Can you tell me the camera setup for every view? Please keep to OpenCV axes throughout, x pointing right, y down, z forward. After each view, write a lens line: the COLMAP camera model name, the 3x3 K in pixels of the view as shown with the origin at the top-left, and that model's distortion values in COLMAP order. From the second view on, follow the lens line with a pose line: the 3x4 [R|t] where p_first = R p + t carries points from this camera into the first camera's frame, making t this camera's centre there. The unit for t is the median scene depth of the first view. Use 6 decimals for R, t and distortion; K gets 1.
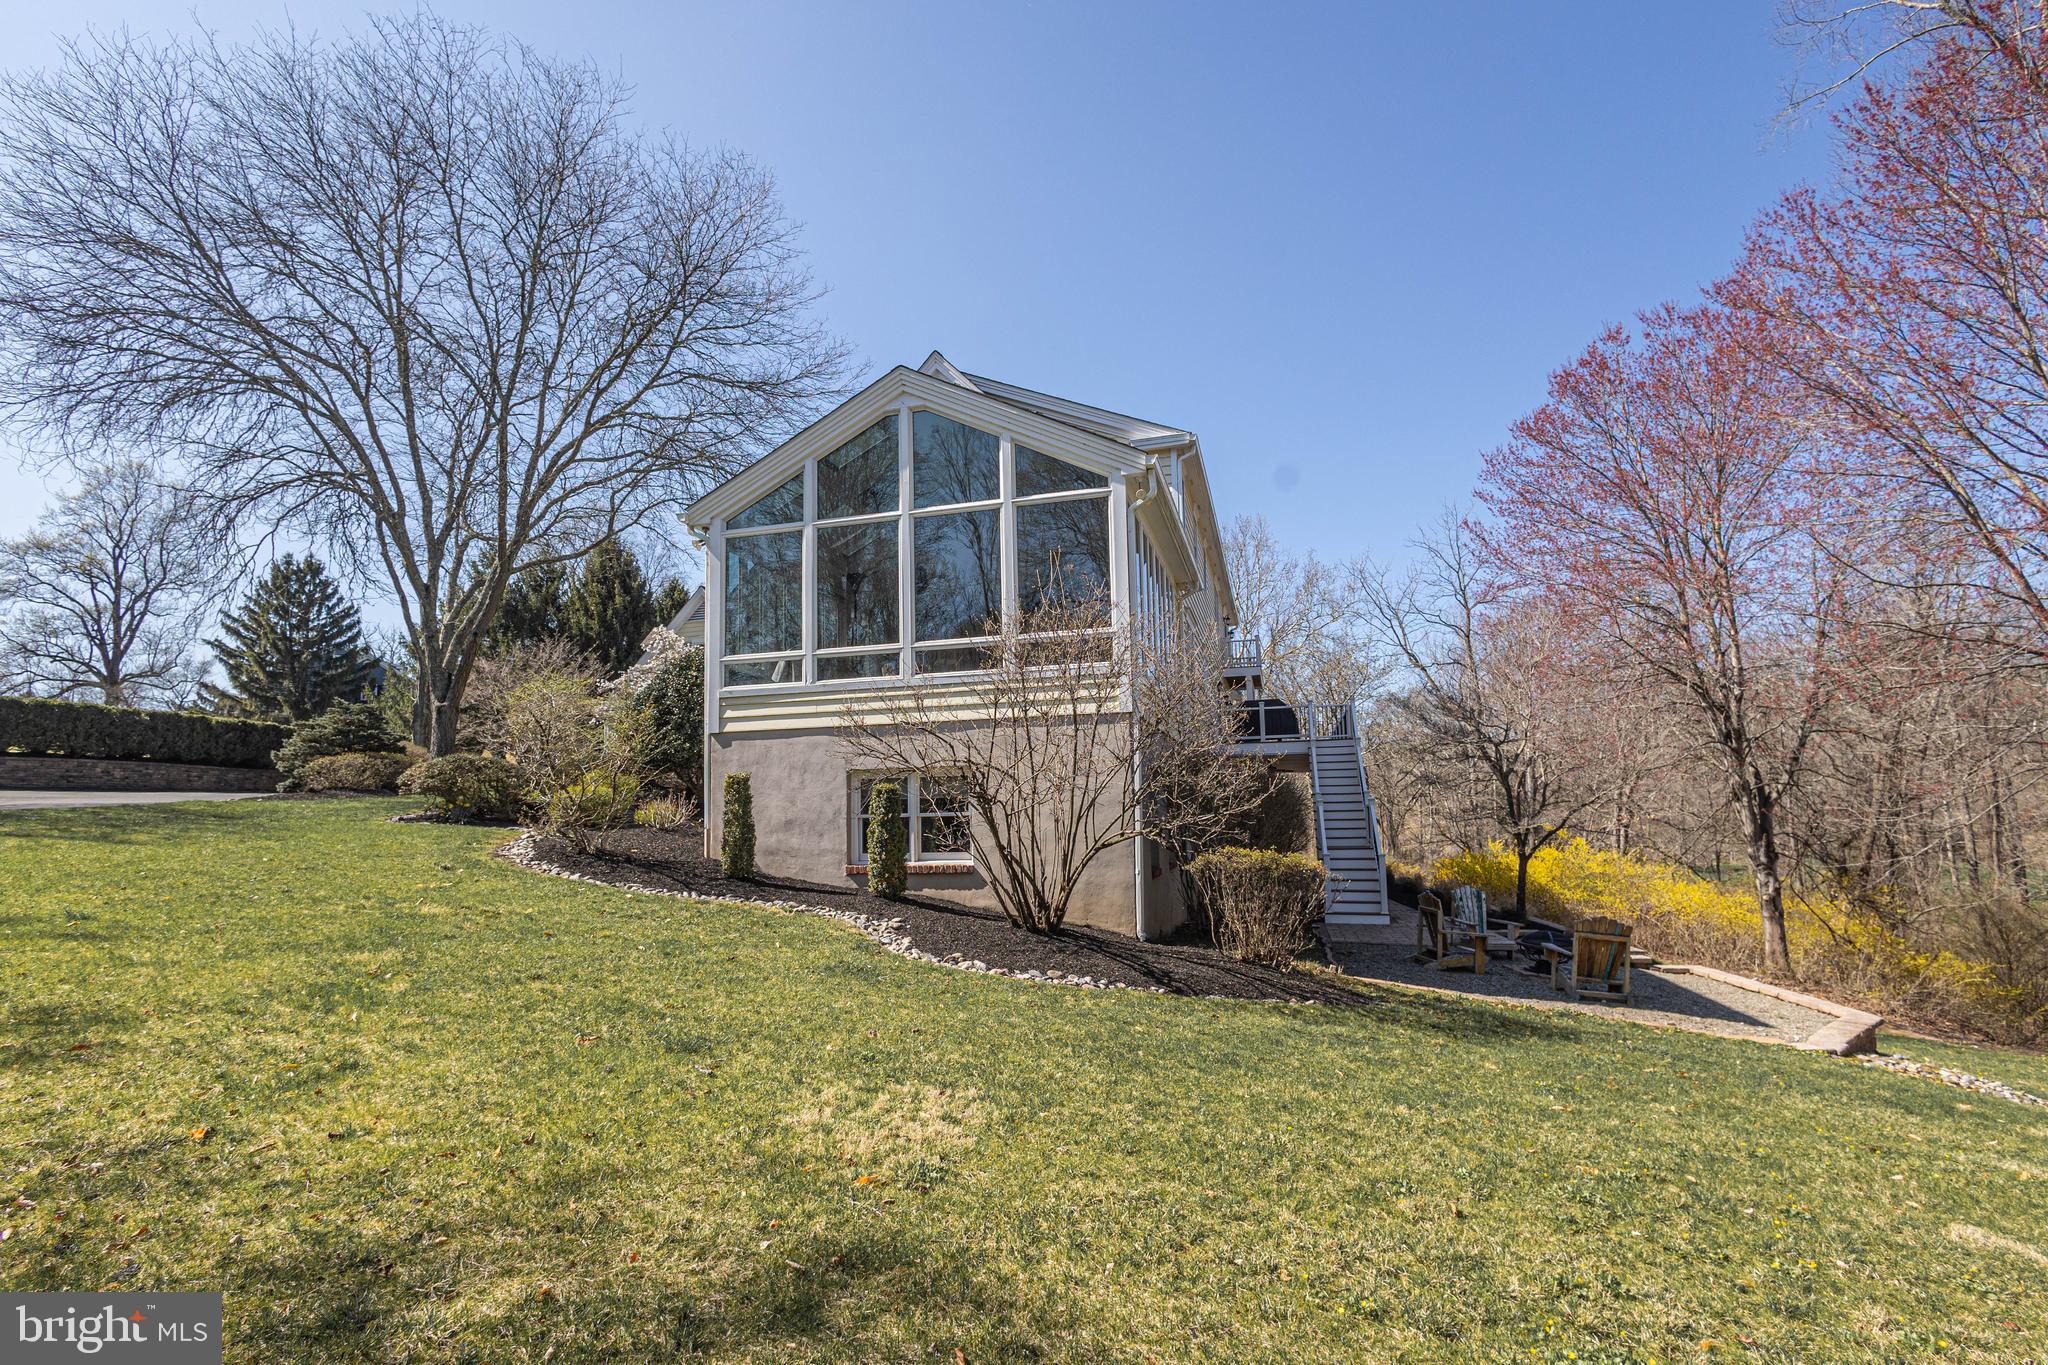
lens RADIAL K [[948.8, 0, 1030.7], [0, 948.8, 731.0], [0, 0, 1]] dist [0.003113, -0.000108]
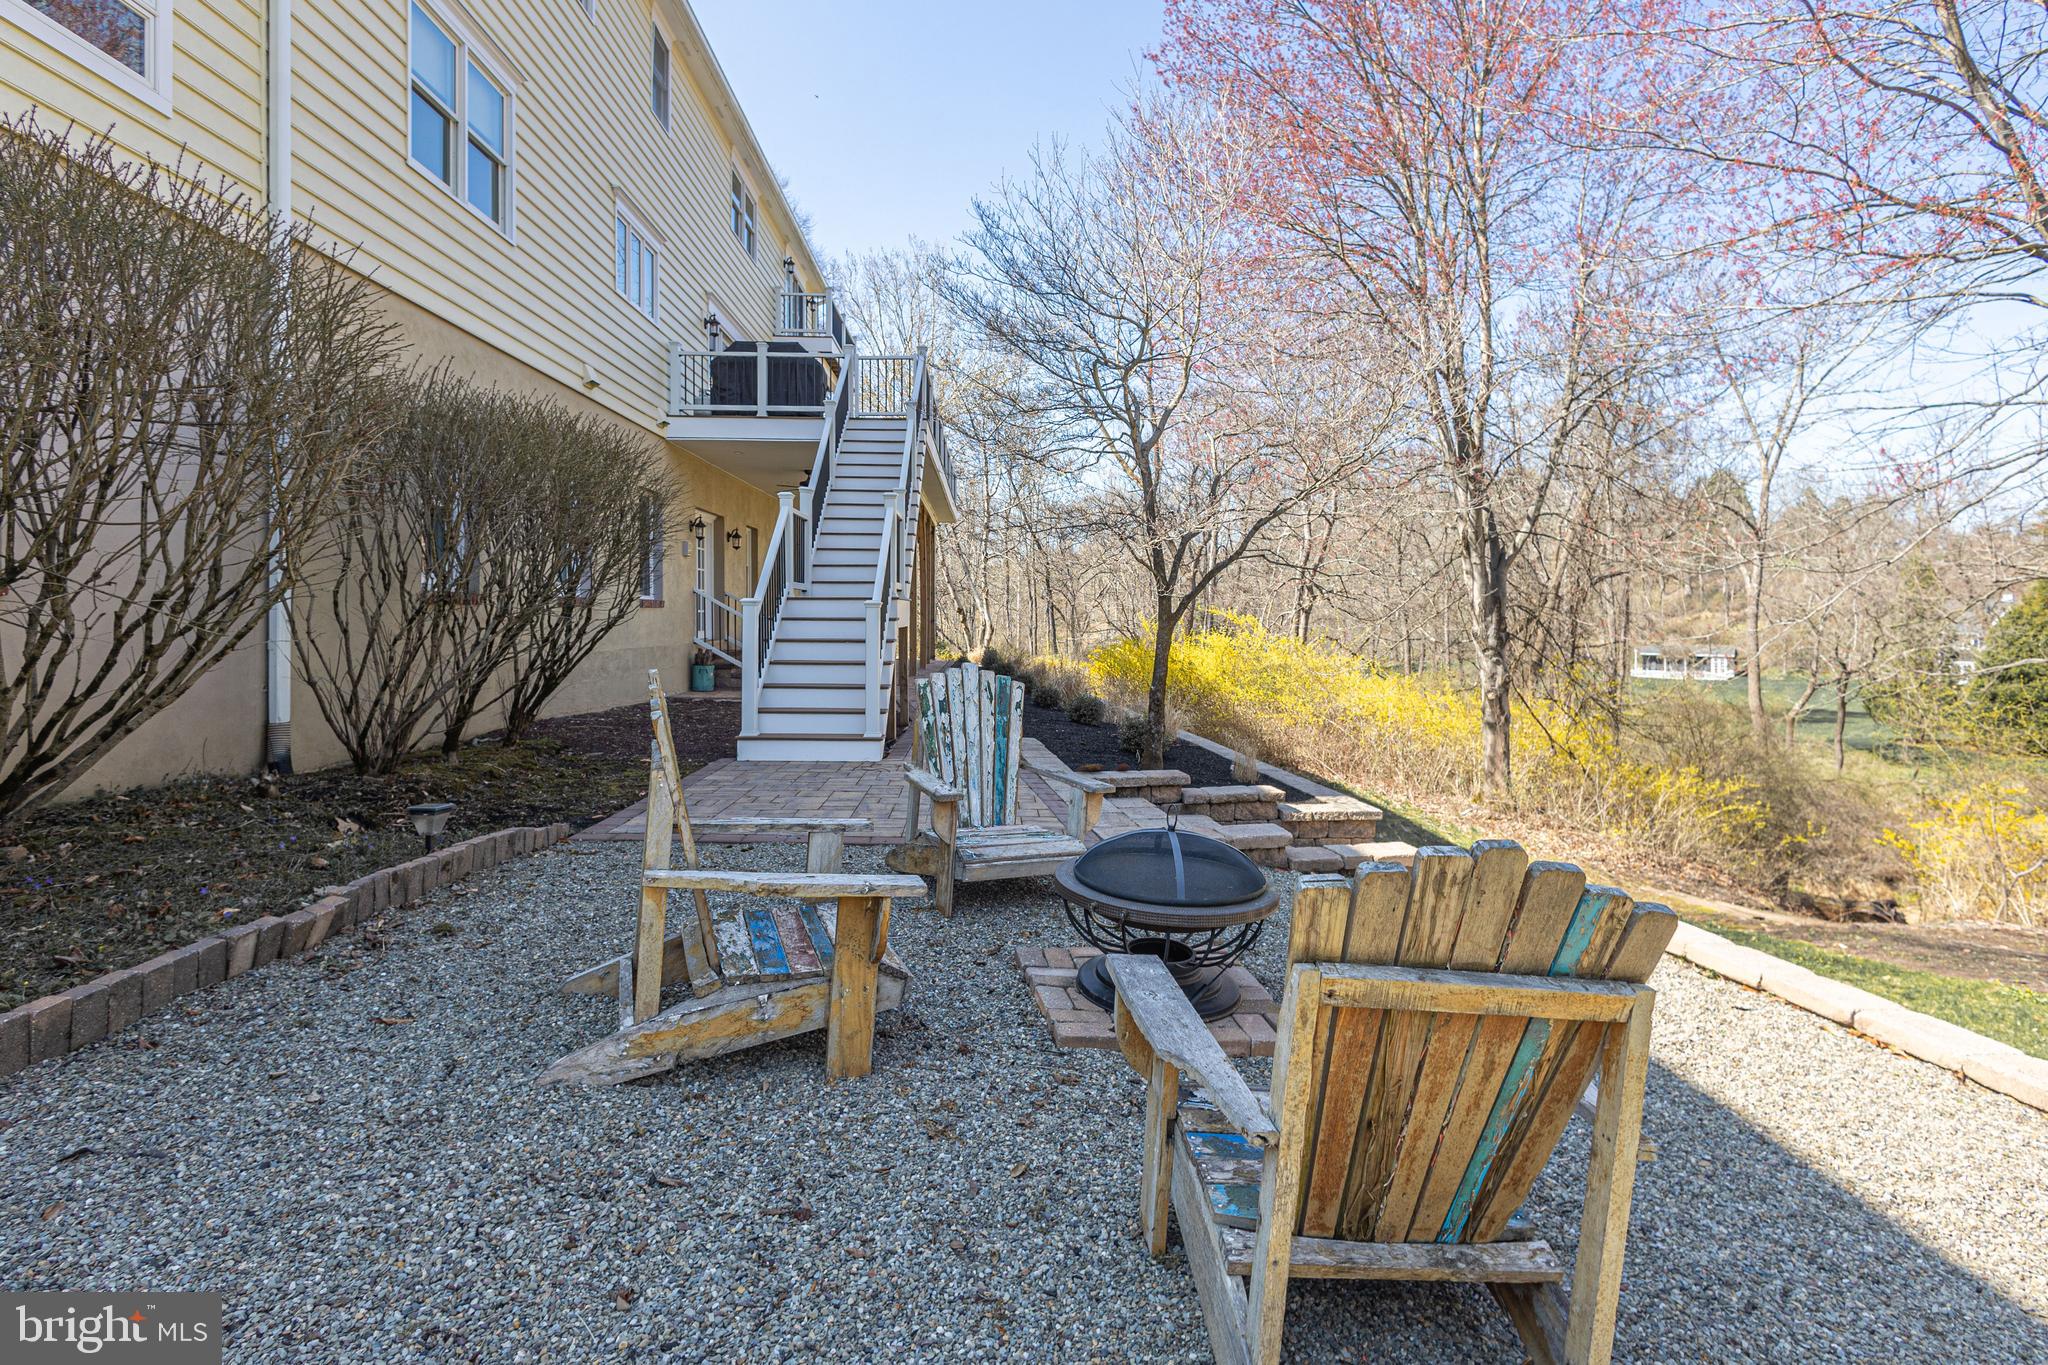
lens RADIAL K [[923.5, 0, 1024.0], [0, 923.5, 682.5], [0, 0, 1]] dist [0.001650, 0.000152]
pose [[0.958116, 0.002353, 0.286372, 0.252260], [-0.049159, 0.986475, 0.156367, 0.076389], [-0.282131, -0.163895, 0.945273, 0.455761]]
